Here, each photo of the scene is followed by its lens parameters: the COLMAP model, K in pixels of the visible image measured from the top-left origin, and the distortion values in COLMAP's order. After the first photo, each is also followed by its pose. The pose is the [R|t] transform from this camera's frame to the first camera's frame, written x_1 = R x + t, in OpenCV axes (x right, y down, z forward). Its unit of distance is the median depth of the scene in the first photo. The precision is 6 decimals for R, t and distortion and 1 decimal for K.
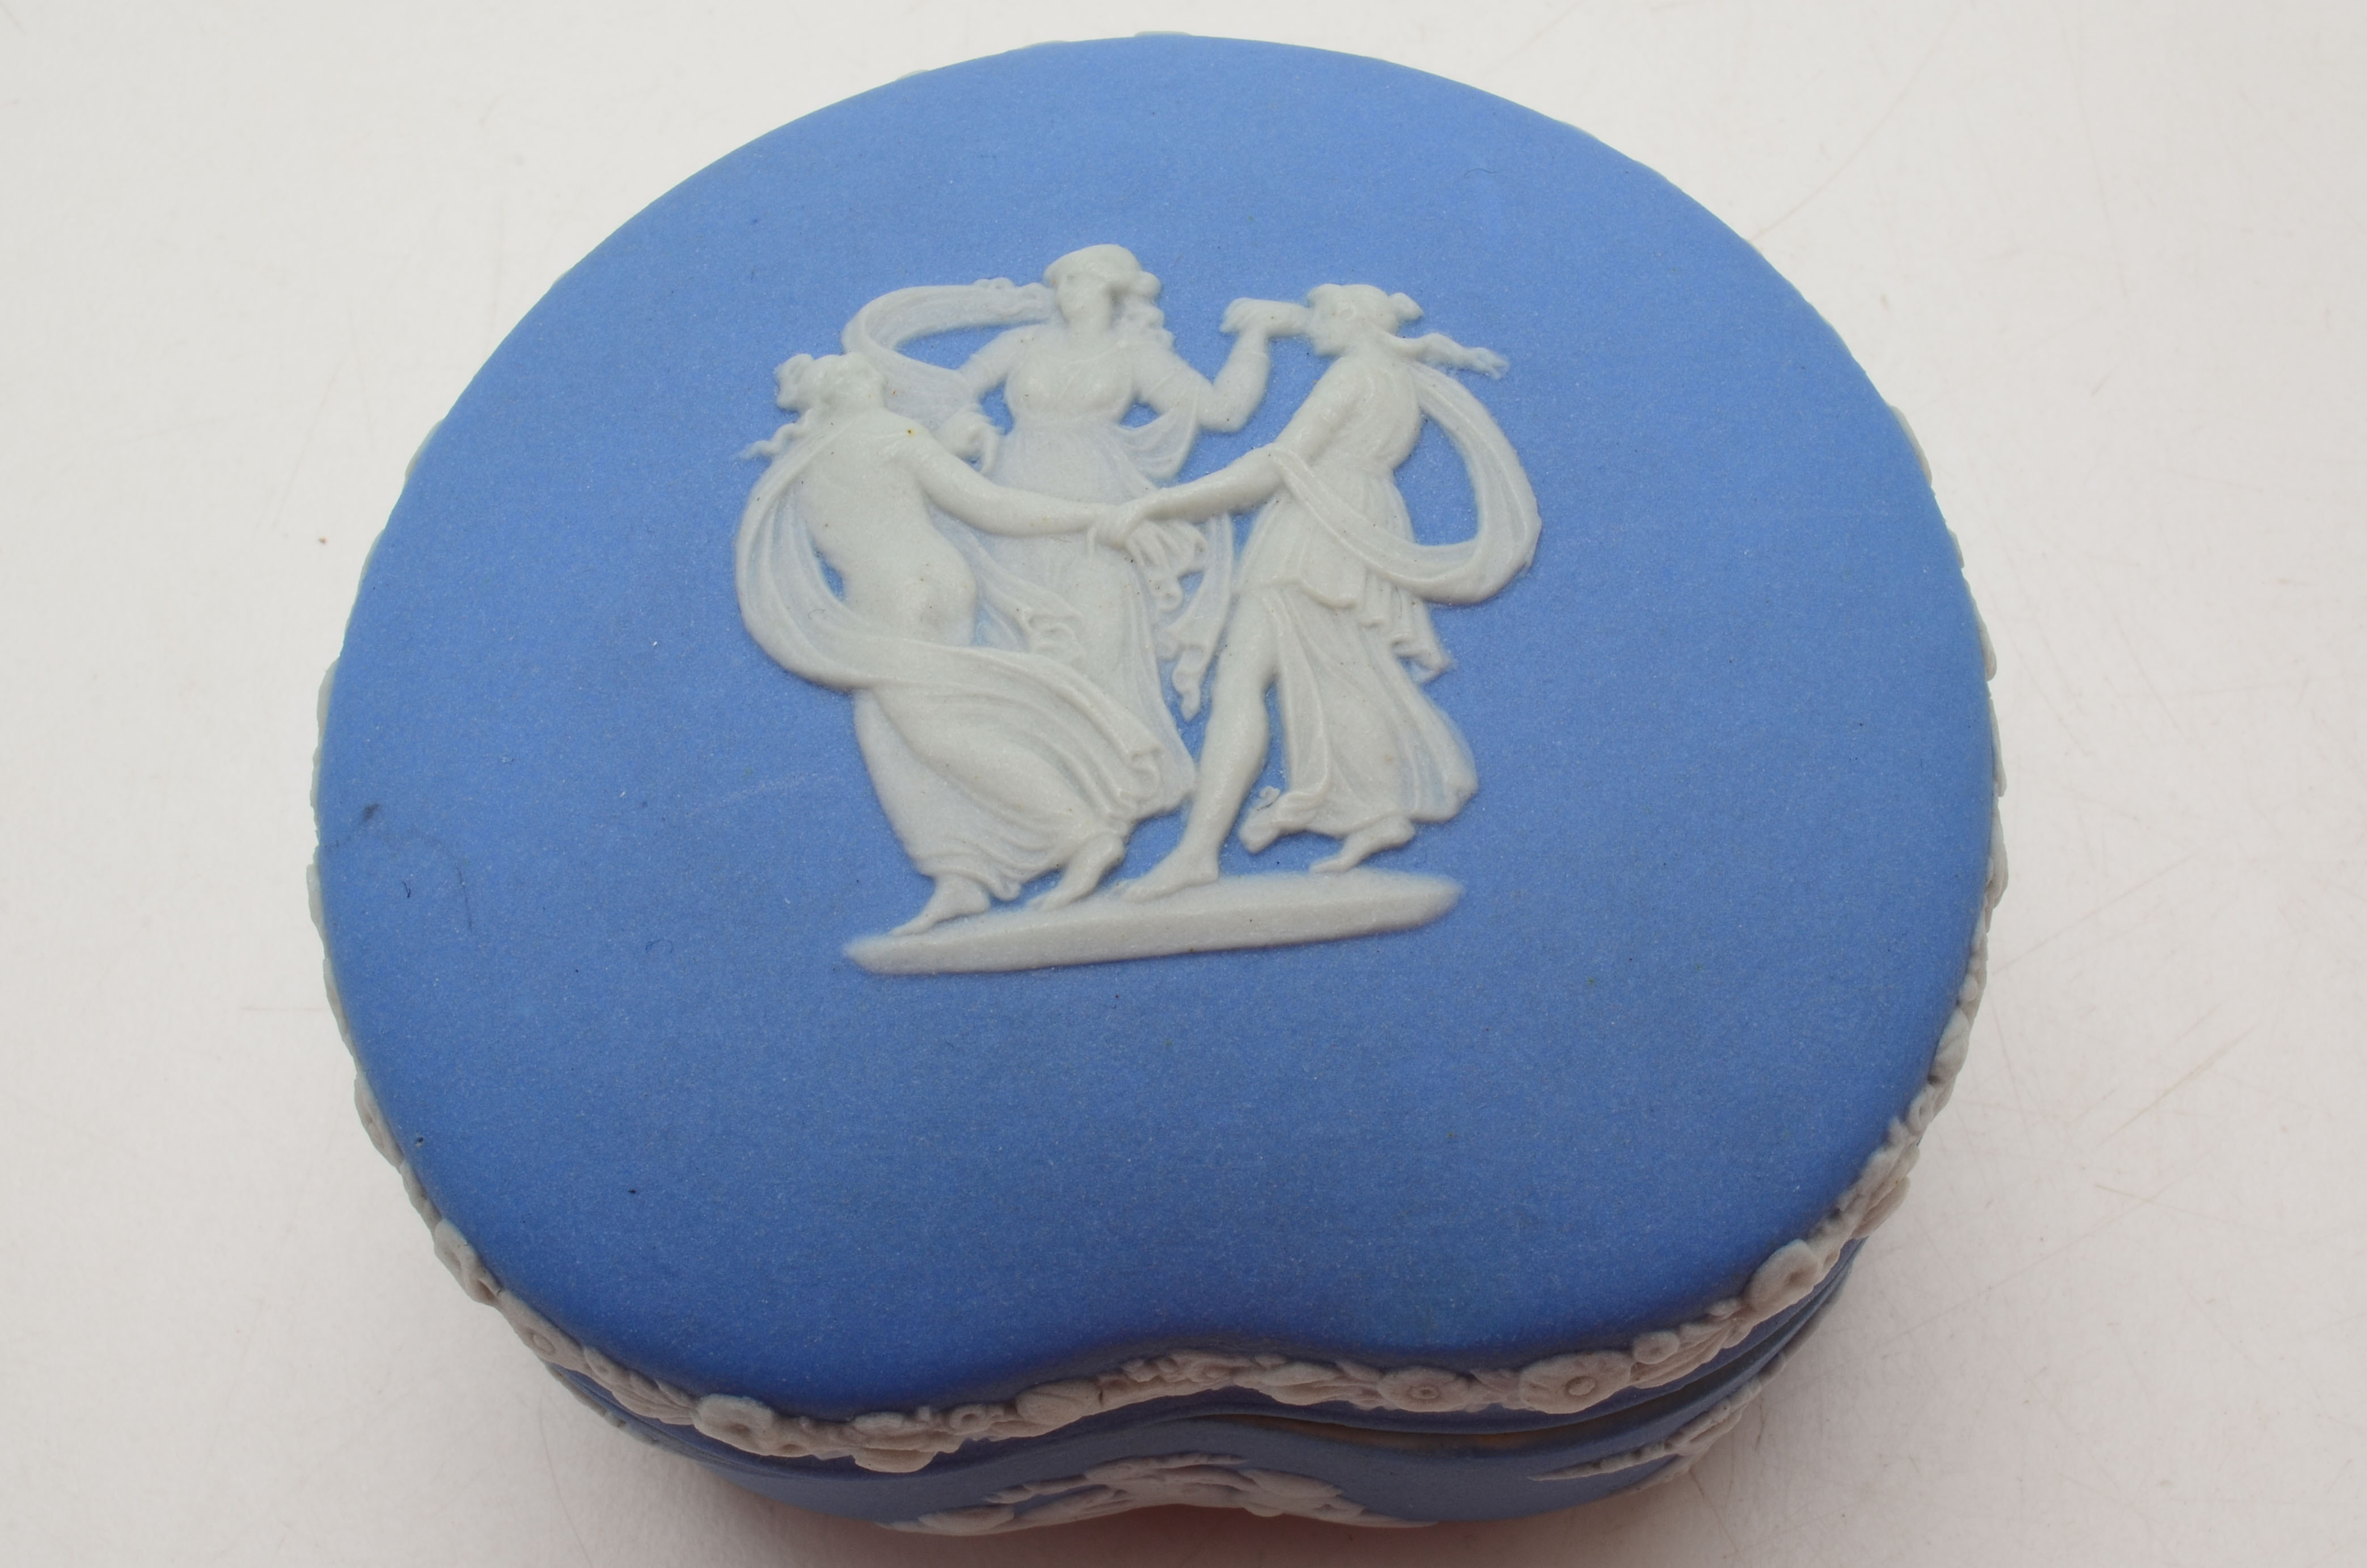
lens RADIAL K [[3489.6, 0, 1183.5], [0, 3489.6, 784.0], [0, 0, 1]] dist [0.011306, -0.006191]
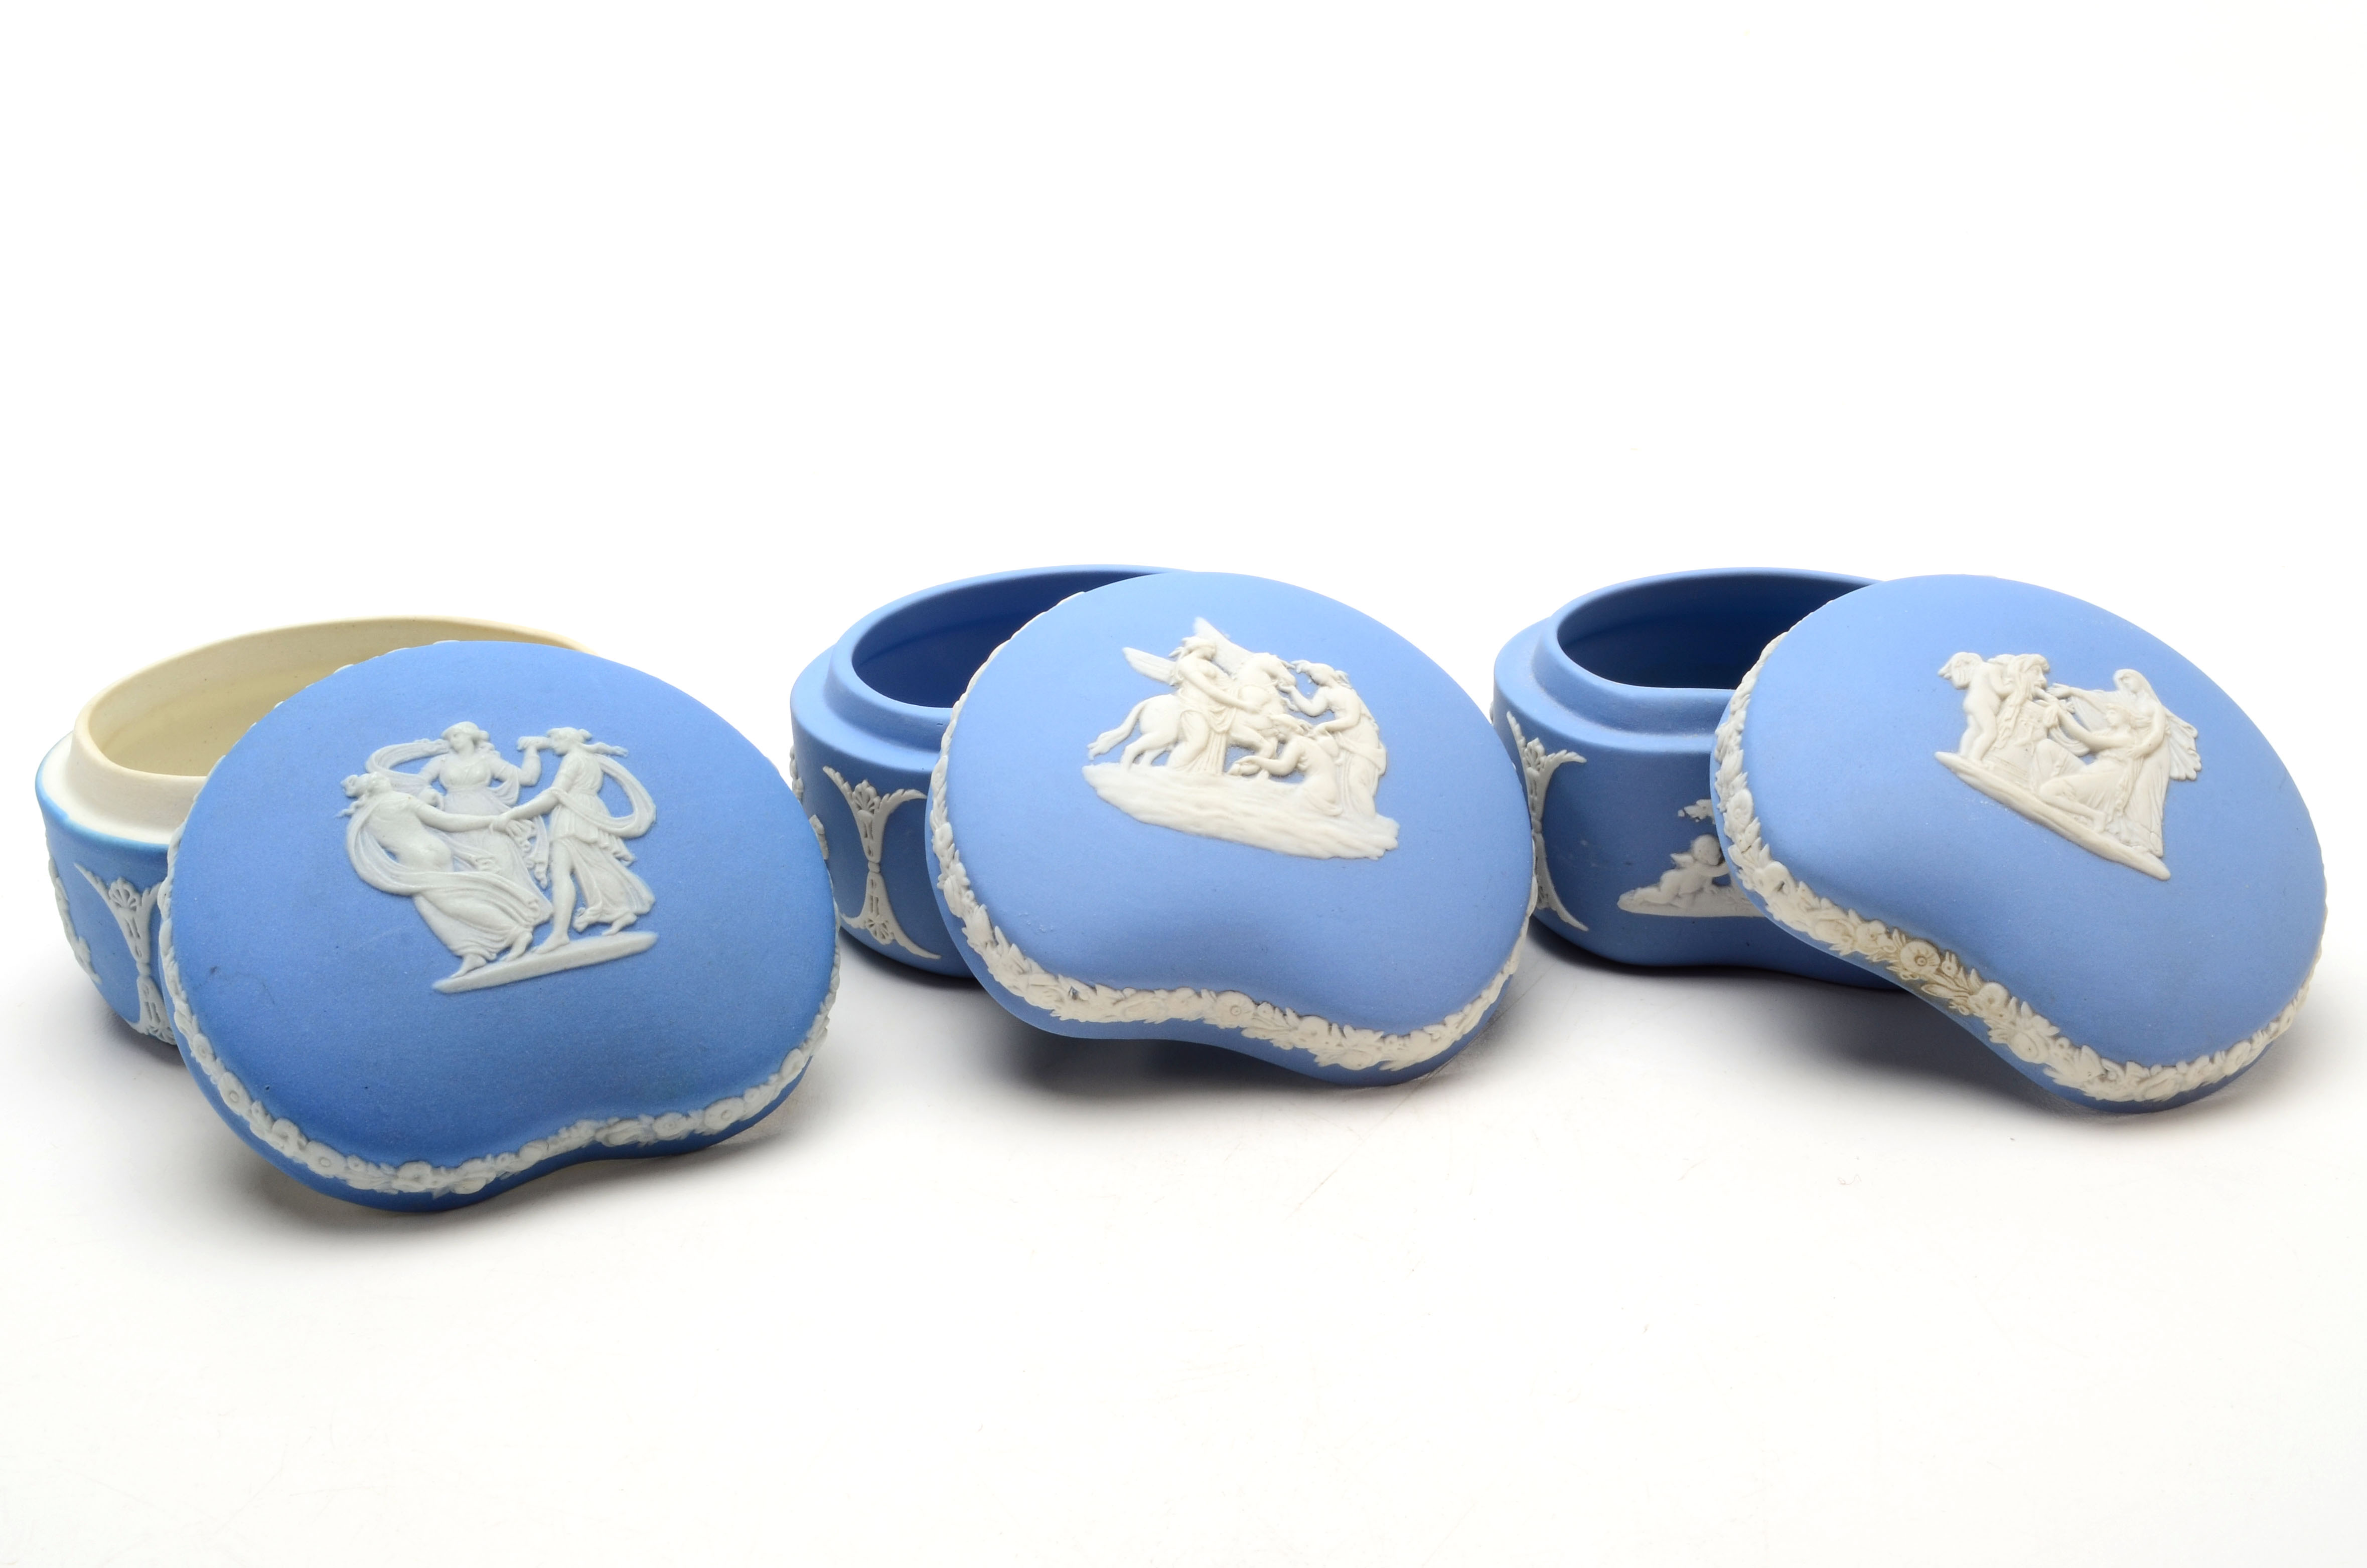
lens RADIAL K [[3699.2, 0, 1183.5], [0, 3699.2, 784.0], [0, 0, 1]] dist [-0.025267, -0.046767]
pose [[0.901915, -0.097306, 0.420809, -0.718942], [0.168223, 0.976496, -0.134750, 0.356395], [-0.397806, 0.192323, 0.897085, -1.685640]]
